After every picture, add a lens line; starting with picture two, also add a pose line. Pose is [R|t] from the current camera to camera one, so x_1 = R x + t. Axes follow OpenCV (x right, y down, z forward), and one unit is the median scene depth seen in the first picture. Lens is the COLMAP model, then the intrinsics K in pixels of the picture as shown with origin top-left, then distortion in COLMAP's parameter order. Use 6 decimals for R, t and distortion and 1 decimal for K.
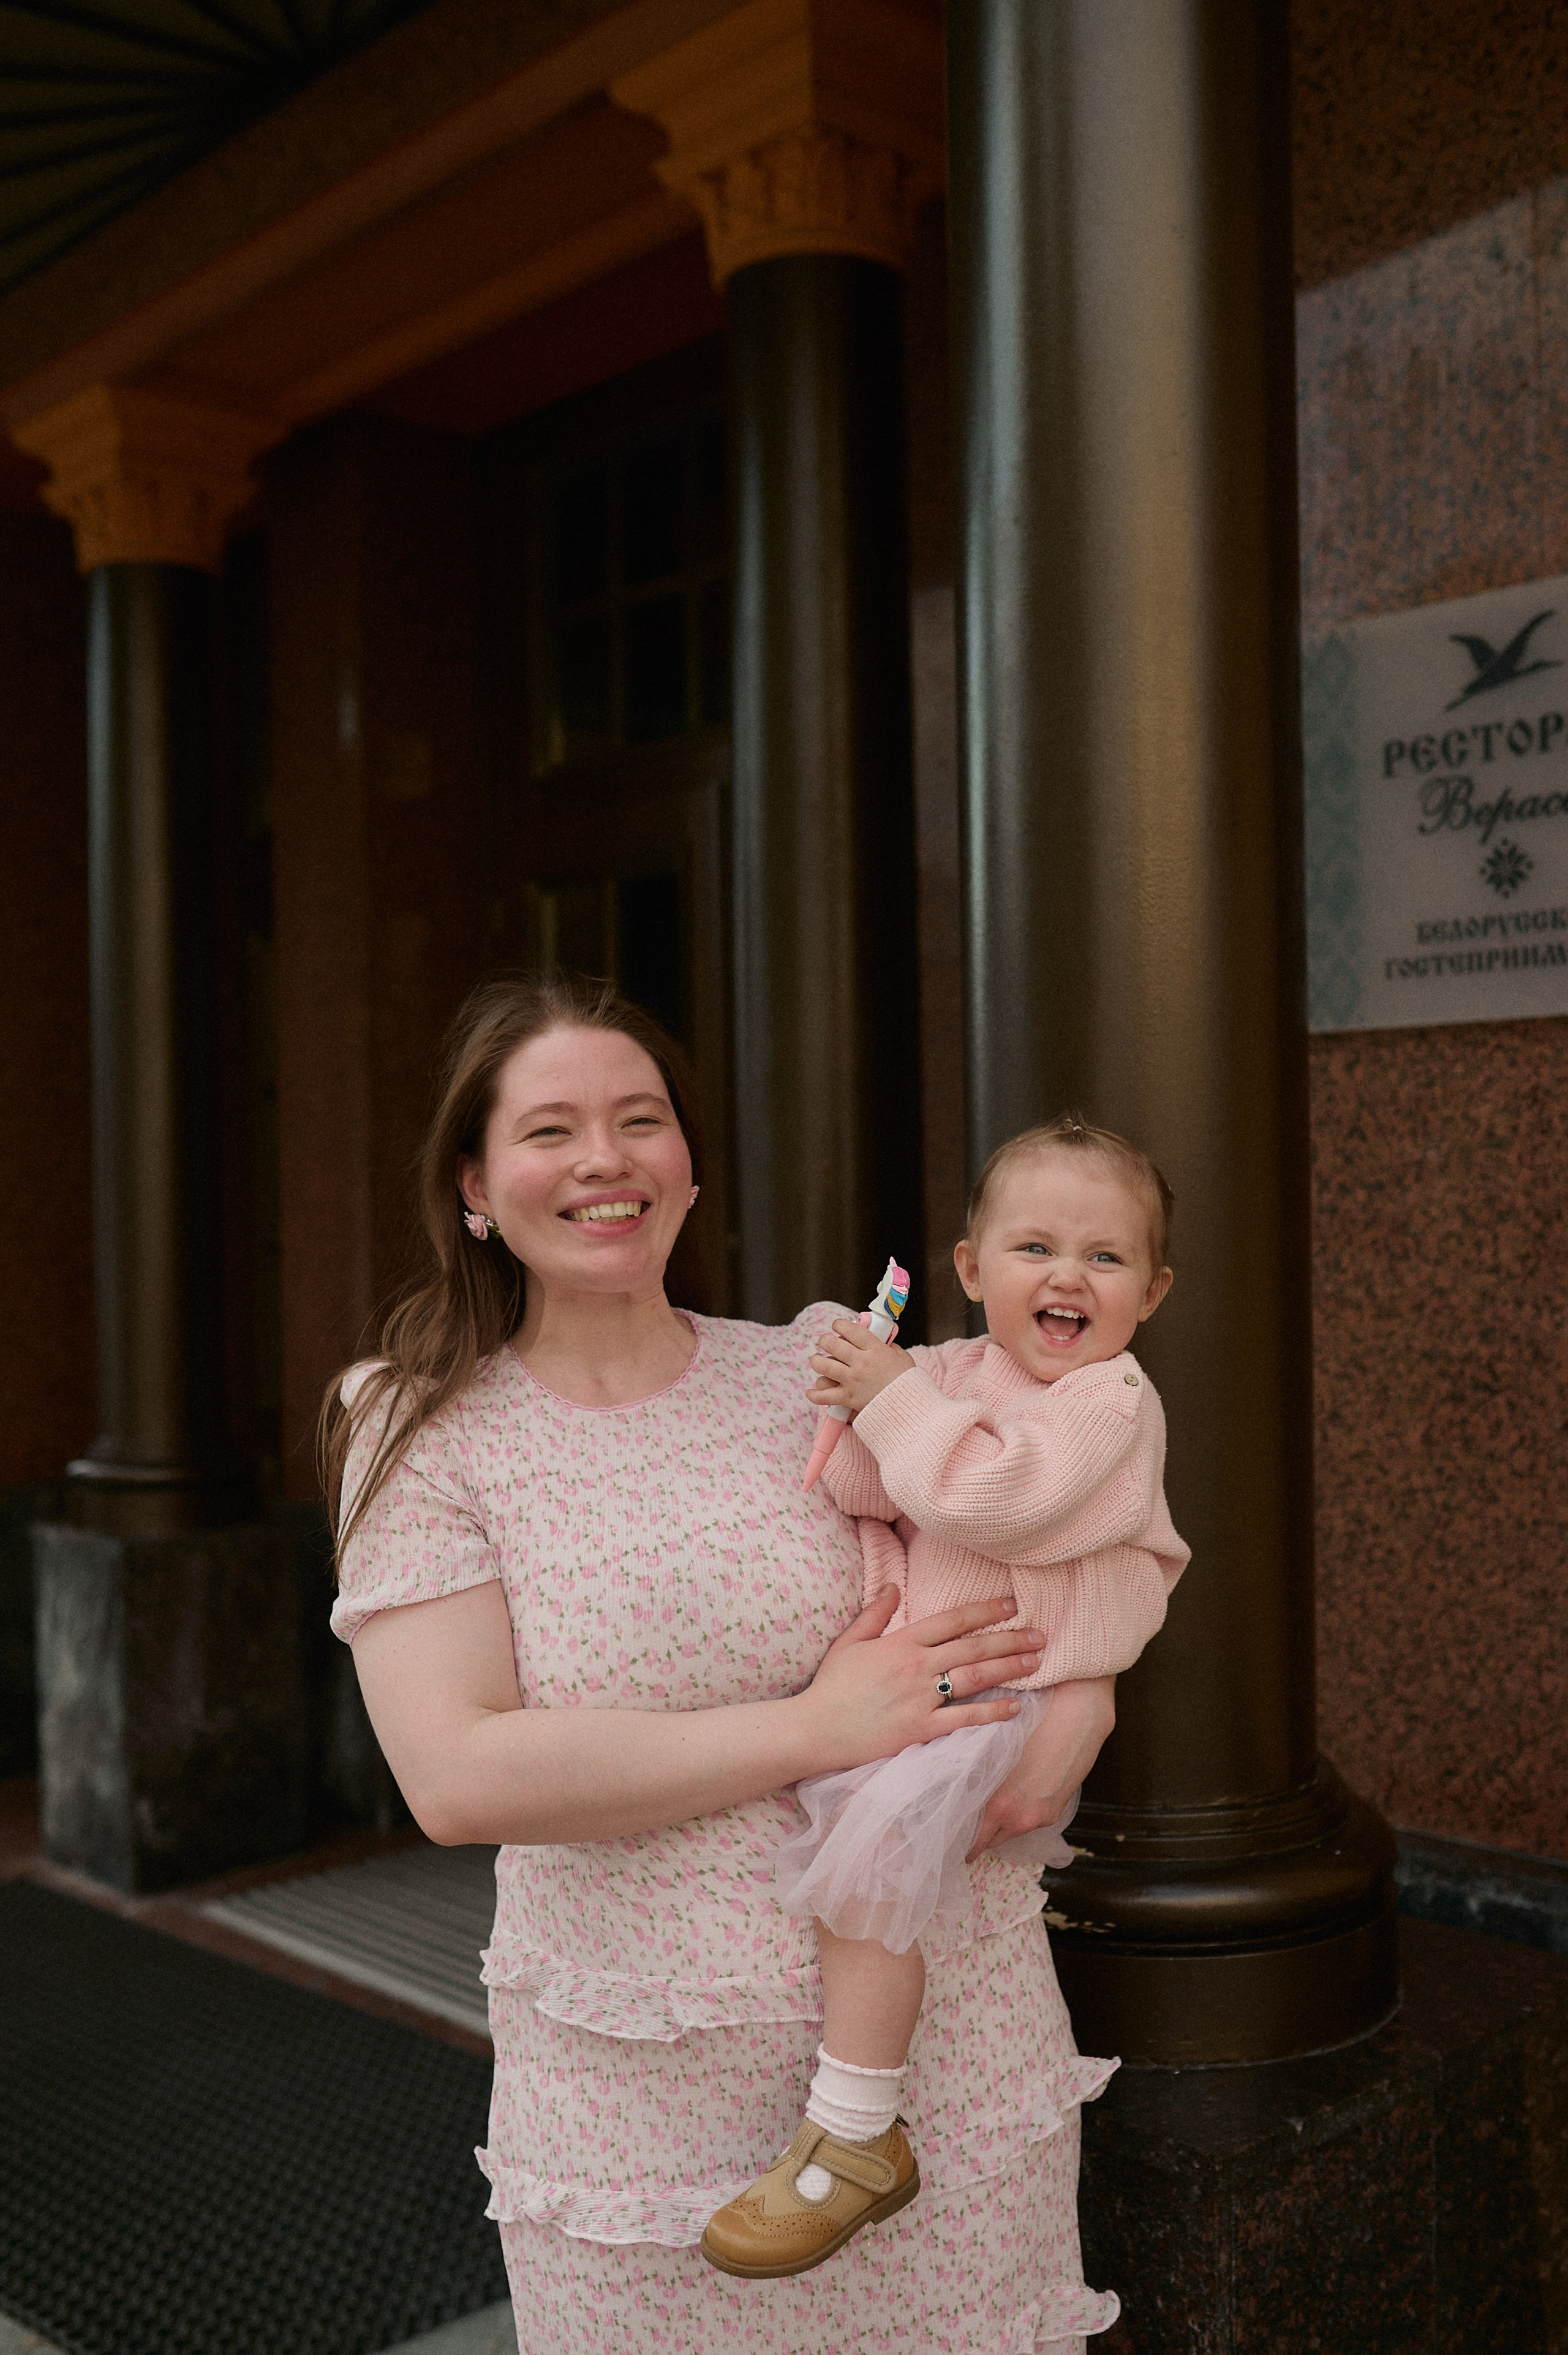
lens RADIAL K [[2456.0, 0, 829.8], [0, 2456.0, 1187.0], [0, 0, 1]] dist [-0.028036, 0.000000]
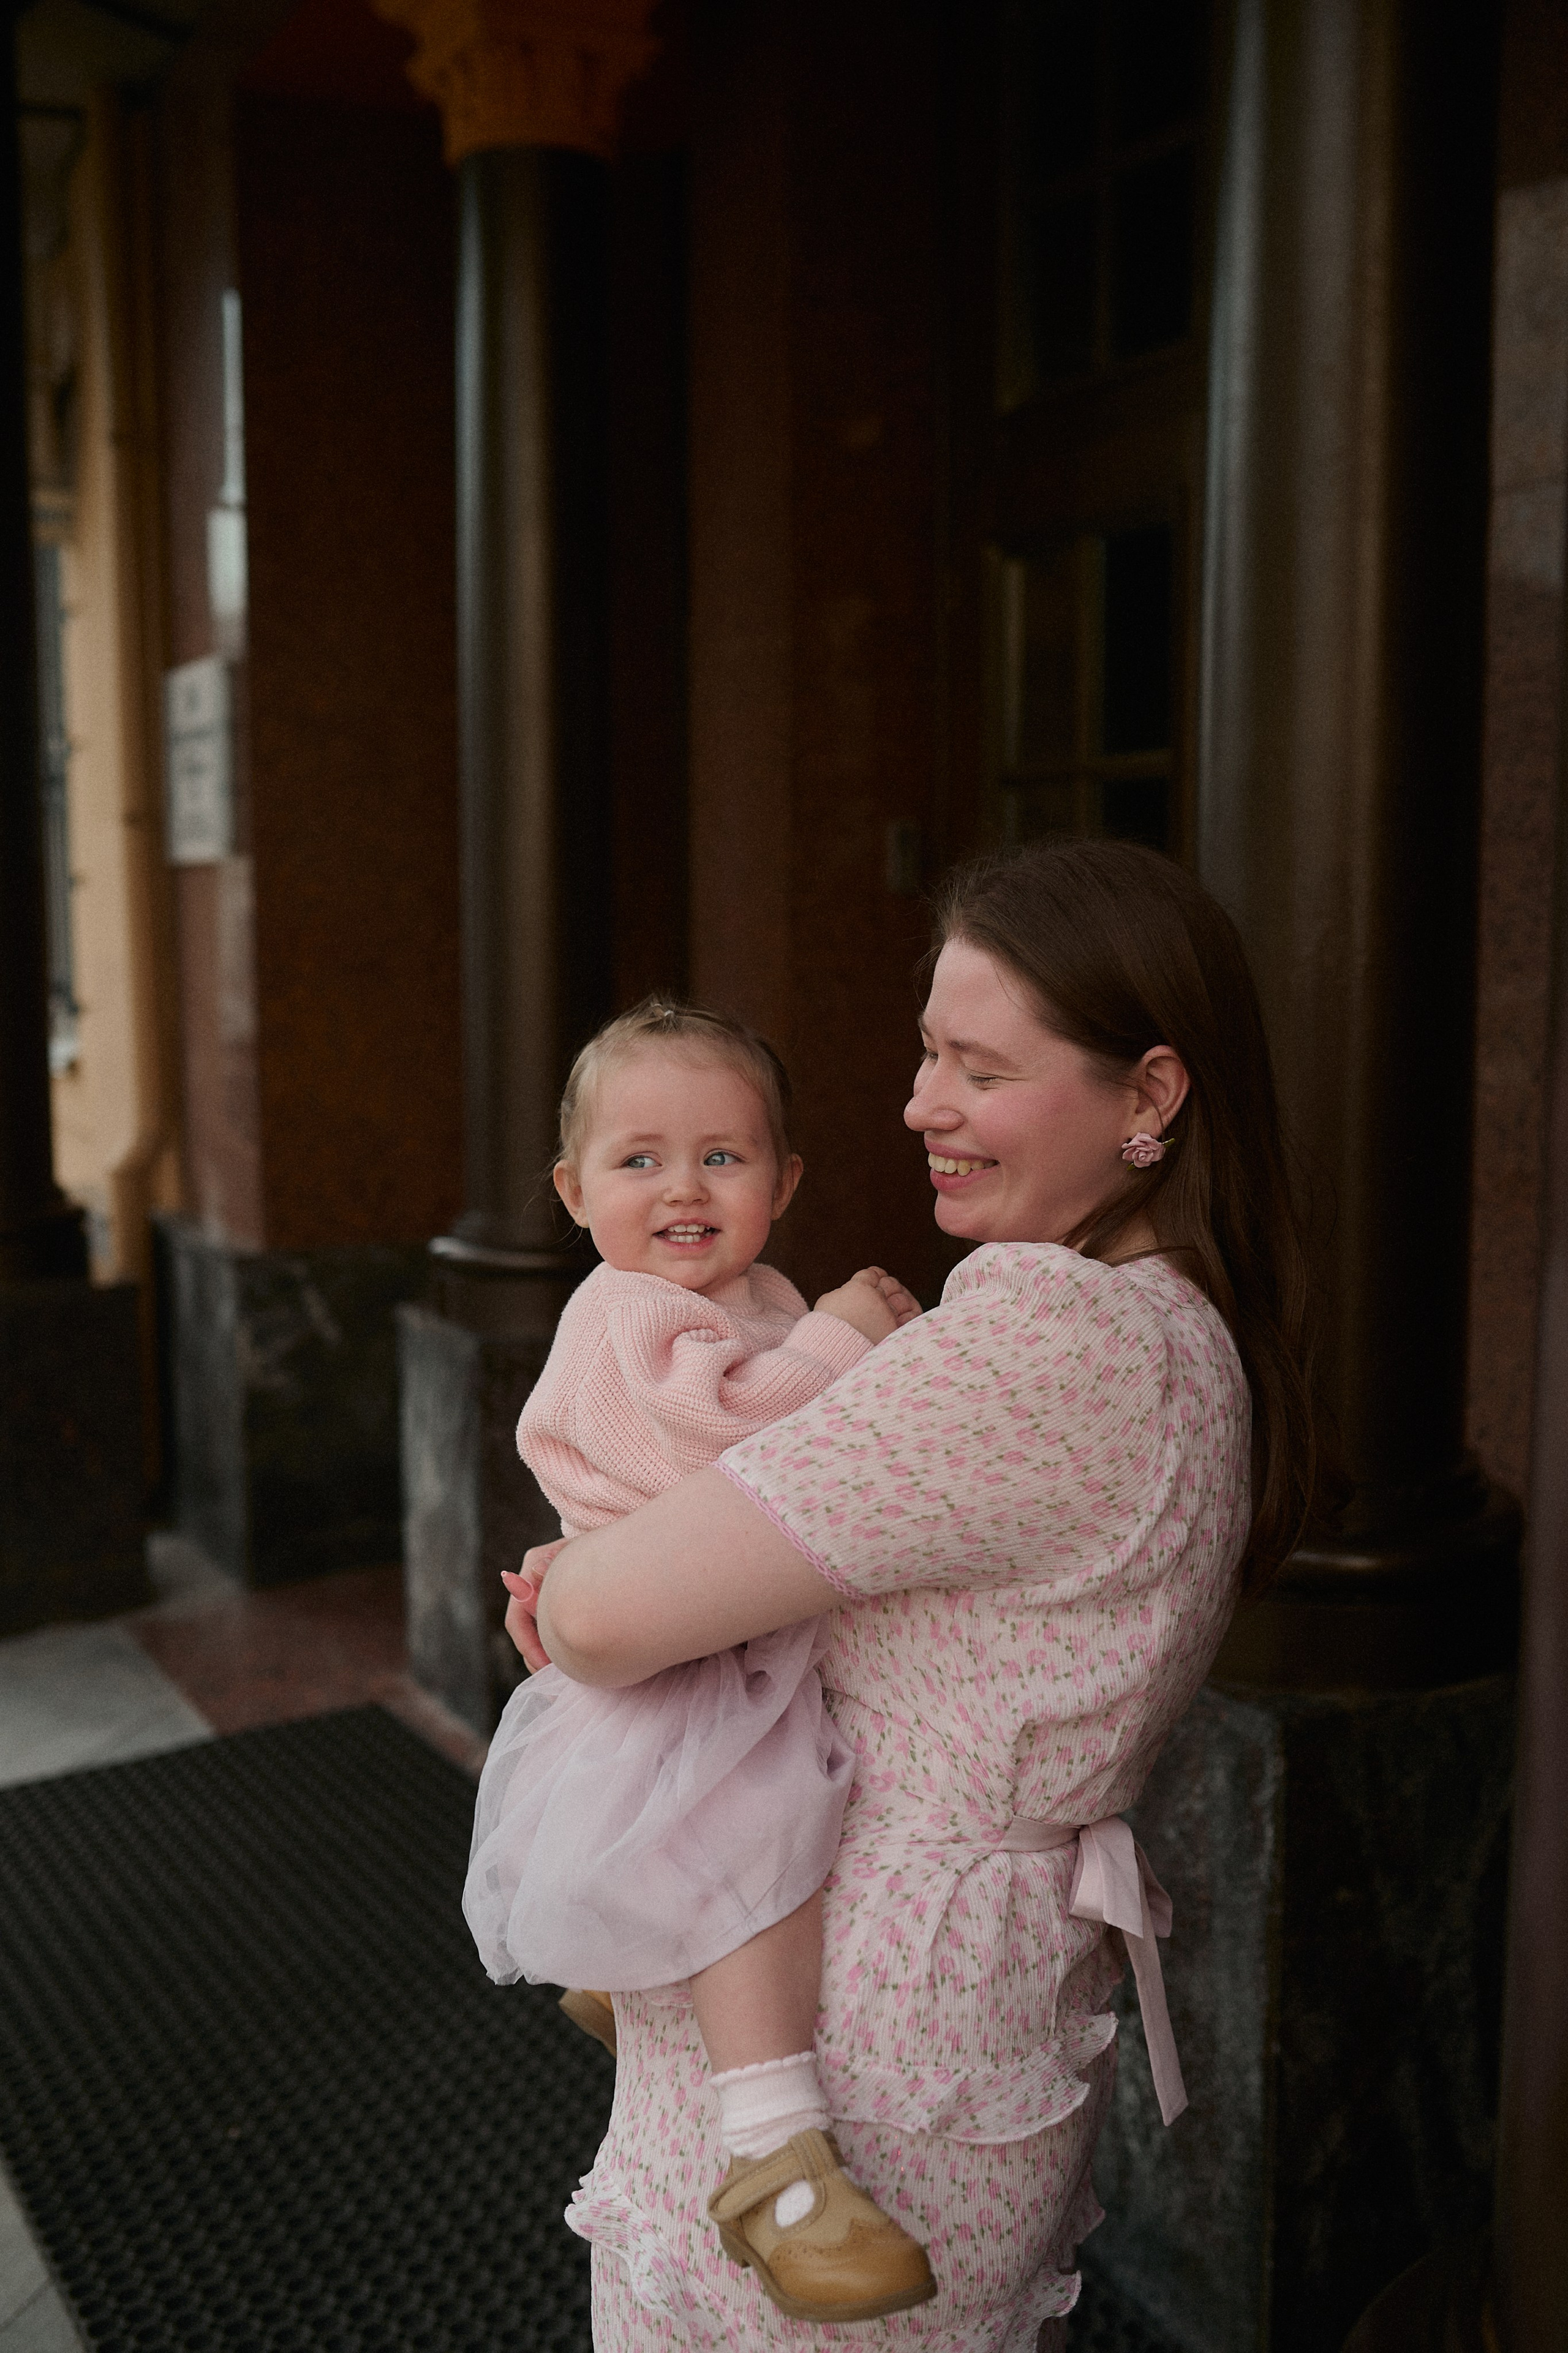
lens RADIAL K [[2454.3, 0, 765.3], [0, 2454.3, 1191.5], [0, 0, 1]] dist [-0.028036, 0.000000]
pose [[0.970661, 0.045465, -0.236114, 0.016672], [-0.017003, 0.992481, 0.121210, -0.026906], [0.239850, -0.113639, 0.964136, 0.502848]]
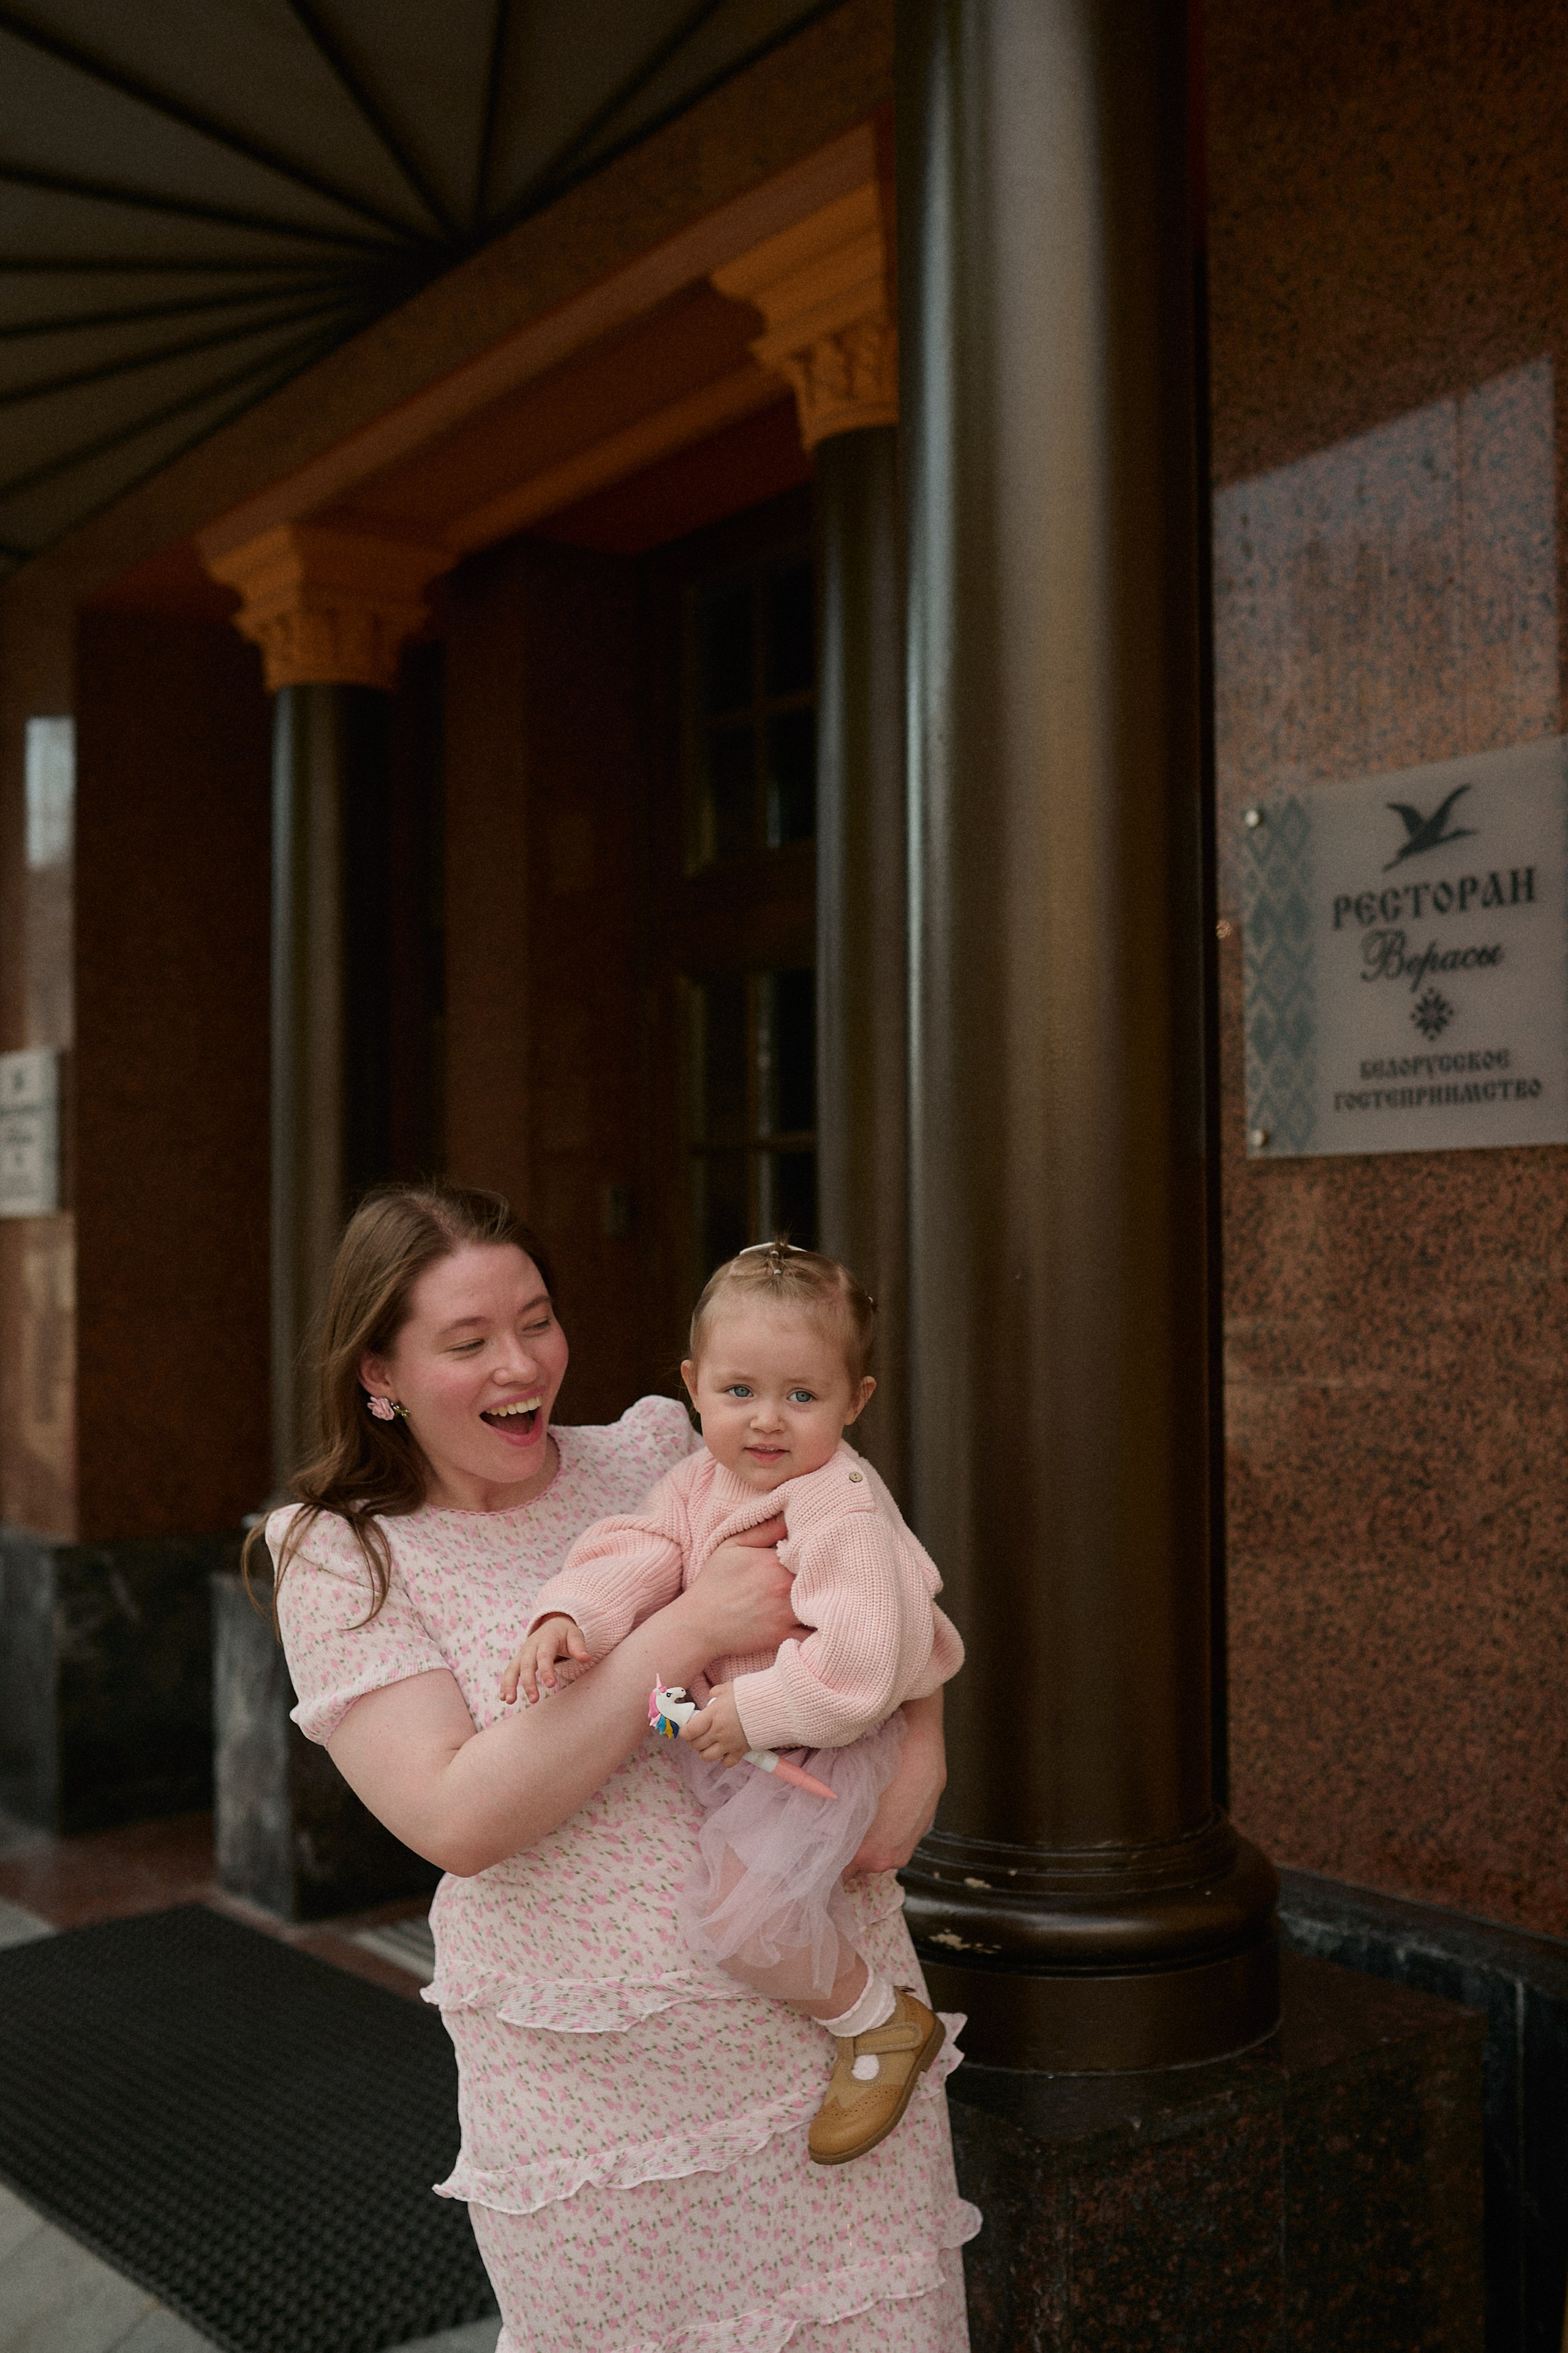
lens RADIAL K [[2454.3, 0, 774.0], [0, 2454.3, 1170.3], [0, 0, 1]] dist [-0.028036, 0.000000]
pose [[0.993943, 0.005741, -0.109748, 0.096562], [-0.009155, 0.999489, -0.030627, -0.021551], [0.109516, 0.031446, 0.993487, -0.125880]]
